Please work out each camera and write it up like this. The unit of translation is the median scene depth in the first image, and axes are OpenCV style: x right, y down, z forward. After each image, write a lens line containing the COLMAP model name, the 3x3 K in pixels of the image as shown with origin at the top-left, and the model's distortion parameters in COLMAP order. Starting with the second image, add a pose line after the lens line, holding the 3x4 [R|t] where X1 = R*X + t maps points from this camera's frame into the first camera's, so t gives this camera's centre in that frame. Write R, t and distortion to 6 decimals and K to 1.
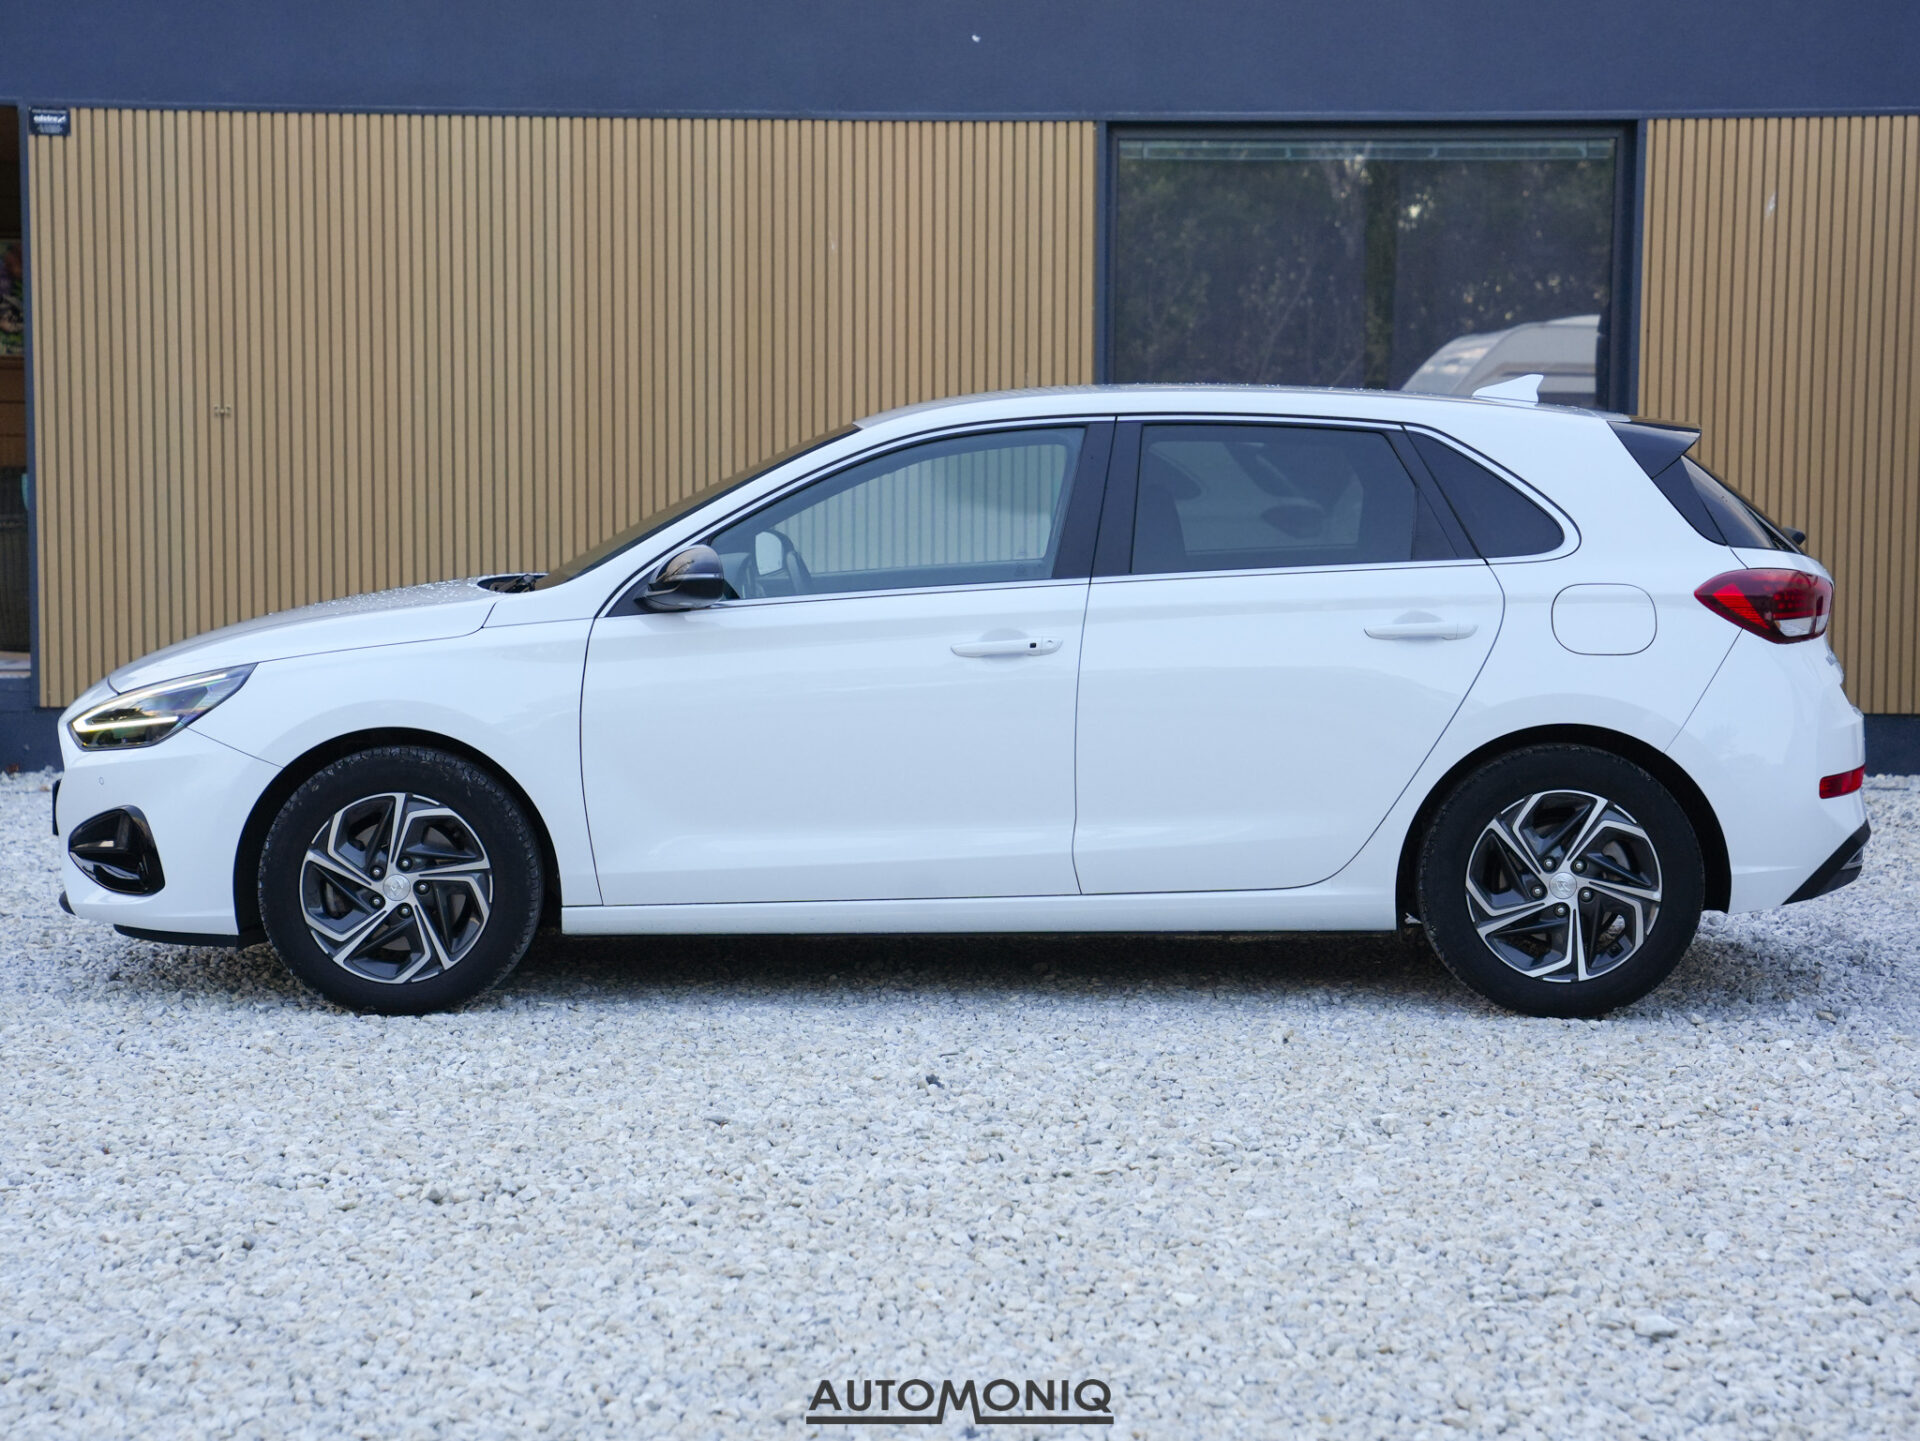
lens RADIAL K [[3693.9, 0, 960.0], [0, 3693.9, 720.5], [0, 0, 1]] dist [0.303344, 0.299708]
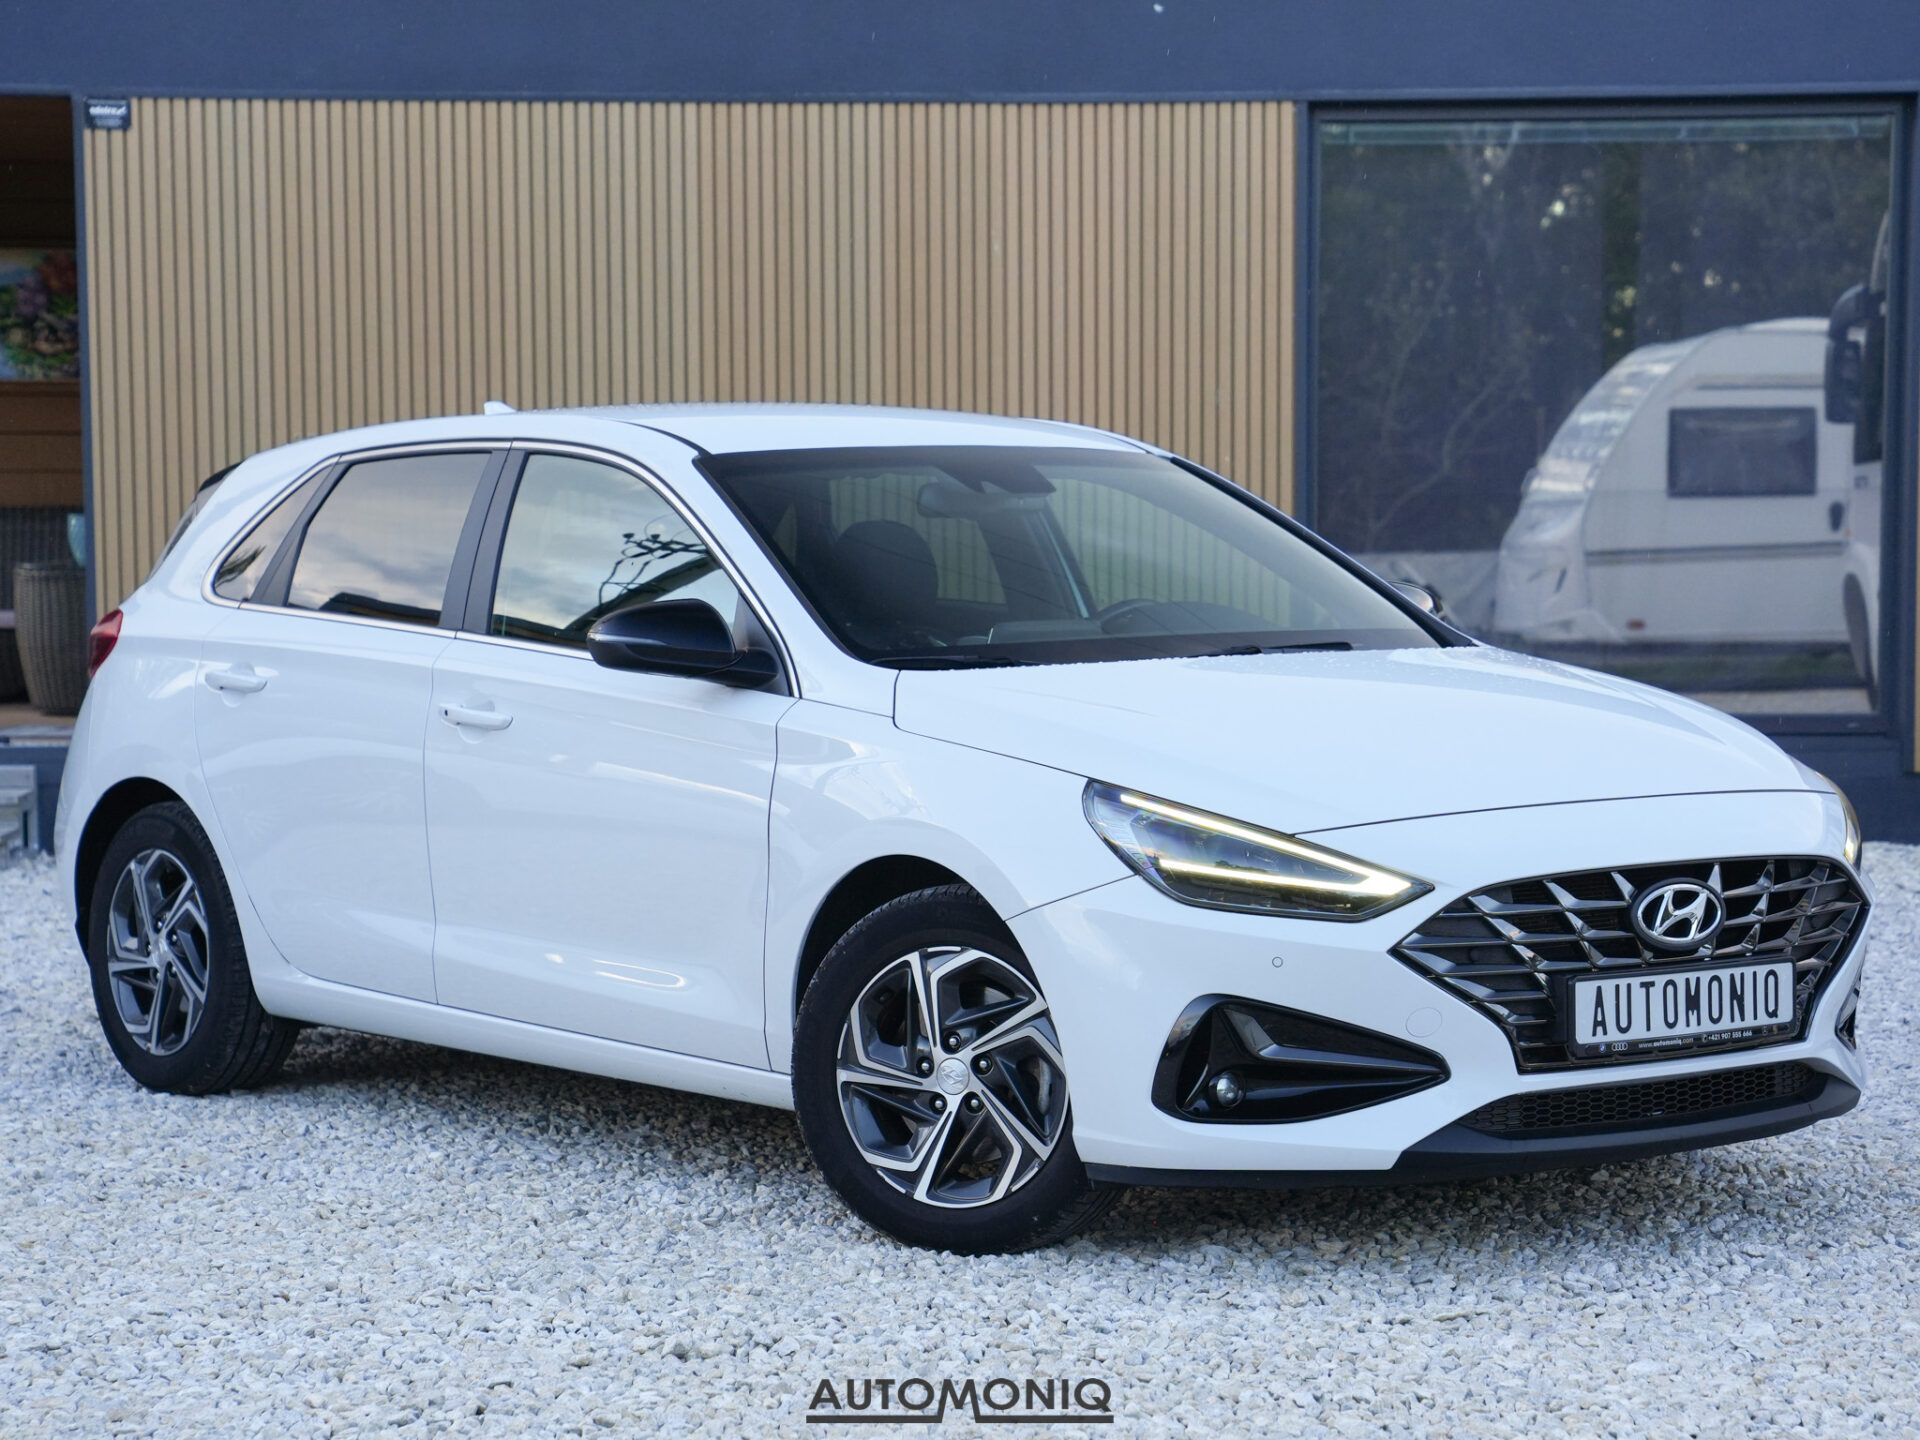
lens RADIAL K [[4098.7, 0, 1015.9], [0, 4098.7, 779.9], [0, 0, 1]] dist [0.327420, 0.153028]
pose [[0.999963, -0.007915, 0.003414, -0.058786], [0.007916, 0.999969, -0.000437, -0.002369], [-0.003411, 0.000464, 0.999994, 0.045354]]
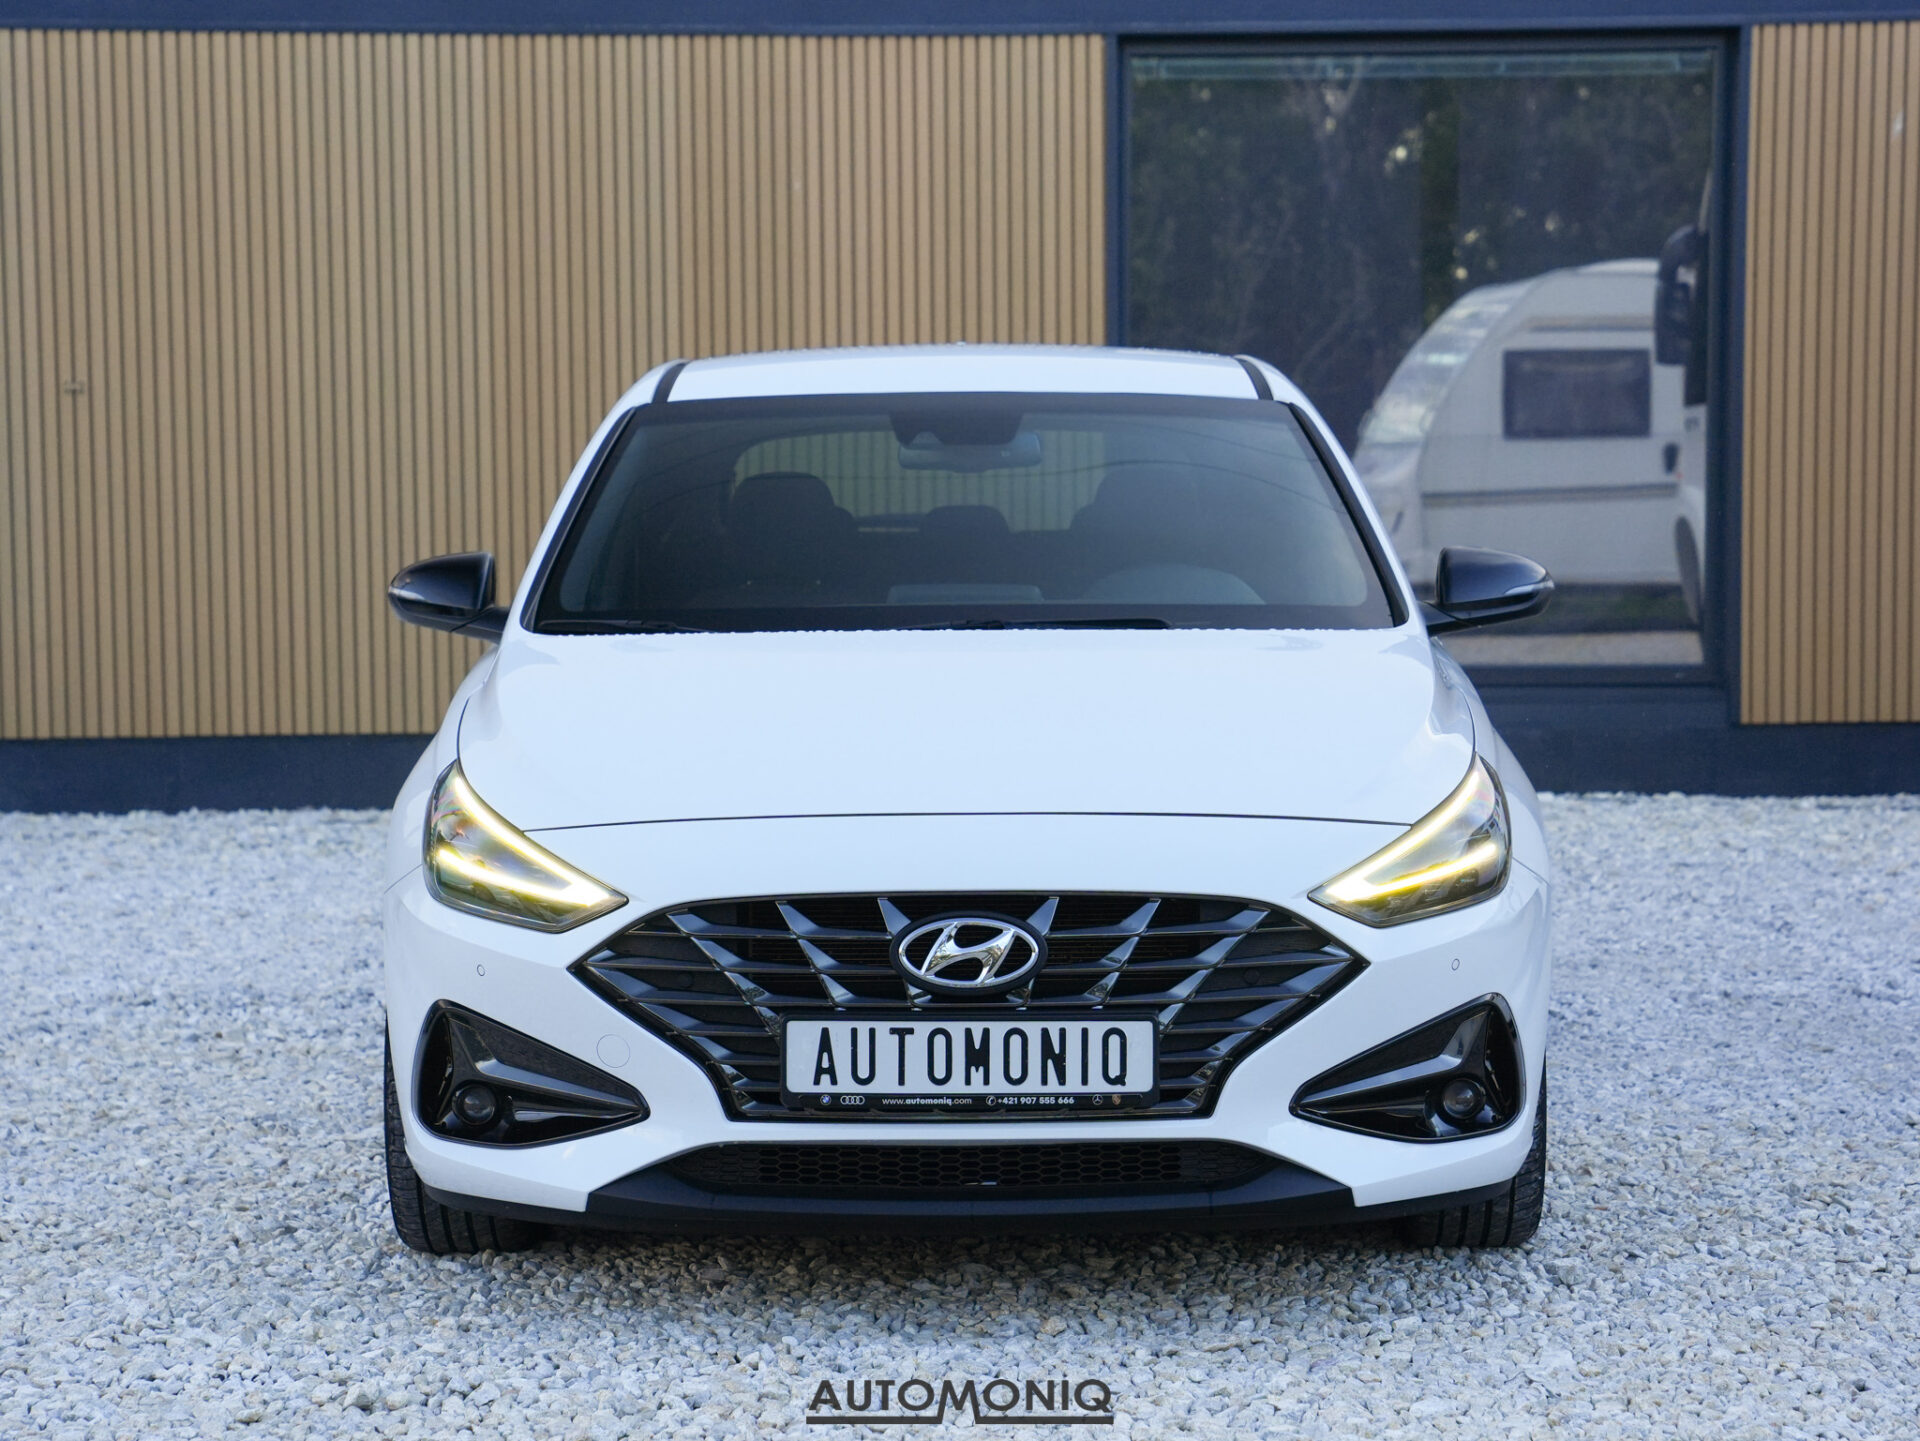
lens RADIAL K [[3982.4, 0, 960.0], [0, 3982.4, 720.5], [0, 0, 1]] dist [0.277357, 0.630130]
pose [[0.999719, -0.012569, 0.020082, -0.029143], [0.012529, 0.999919, 0.002146, -0.012065], [-0.020107, -0.001894, 0.999796, 0.146767]]
